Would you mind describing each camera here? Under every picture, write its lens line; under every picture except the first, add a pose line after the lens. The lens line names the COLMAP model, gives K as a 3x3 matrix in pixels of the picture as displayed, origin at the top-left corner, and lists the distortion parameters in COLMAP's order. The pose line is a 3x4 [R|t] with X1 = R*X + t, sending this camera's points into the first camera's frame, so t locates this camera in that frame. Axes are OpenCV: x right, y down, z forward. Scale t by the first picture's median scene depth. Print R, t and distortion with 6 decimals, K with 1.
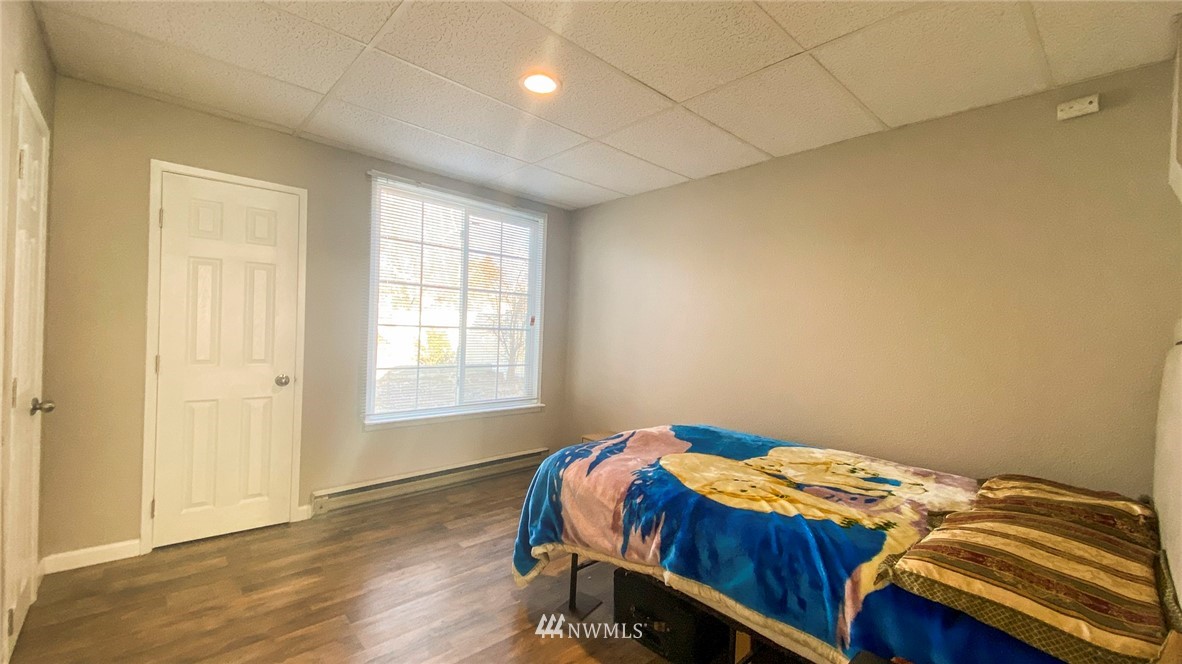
lens RADIAL K [[467.4, 0, 594.0], [0, 467.4, 334.1], [0, 0, 1]] dist [0.062655, -0.022687]
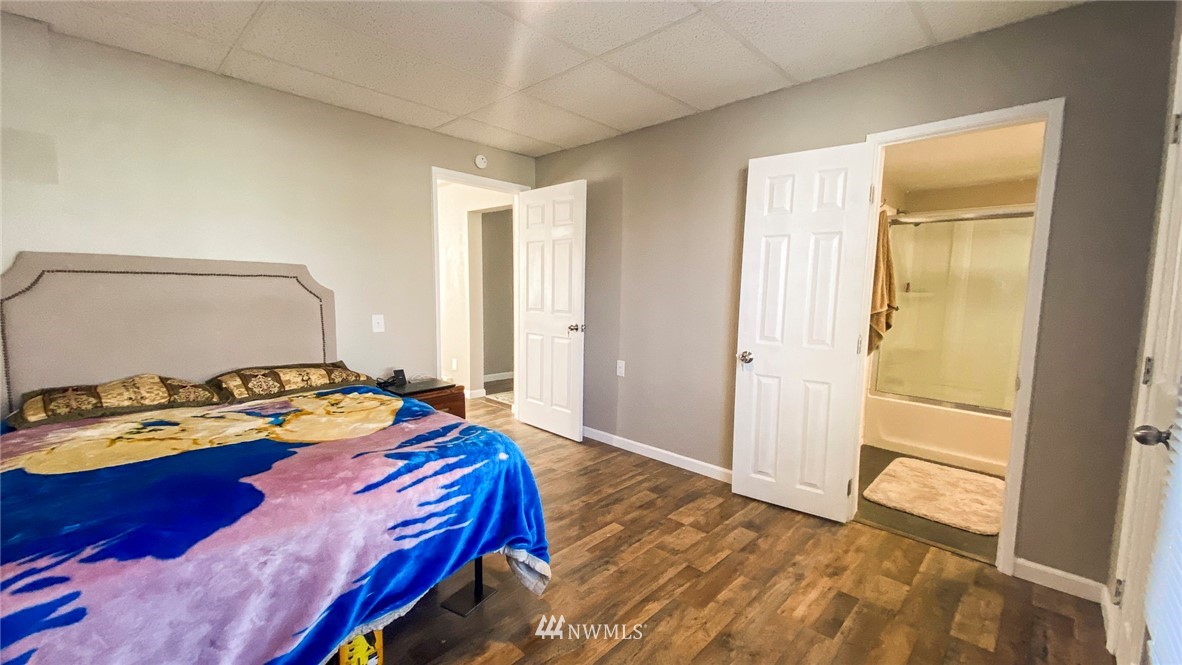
lens RADIAL K [[467.4, 0, 594.0], [0, 467.4, 334.6], [0, 0, 1]] dist [0.062655, -0.022687]
pose [[-0.996605, -0.049329, -0.065915, -0.201910], [-0.056808, 0.991519, 0.116886, -0.033974], [0.059590, 0.120234, -0.990956, 2.083451]]
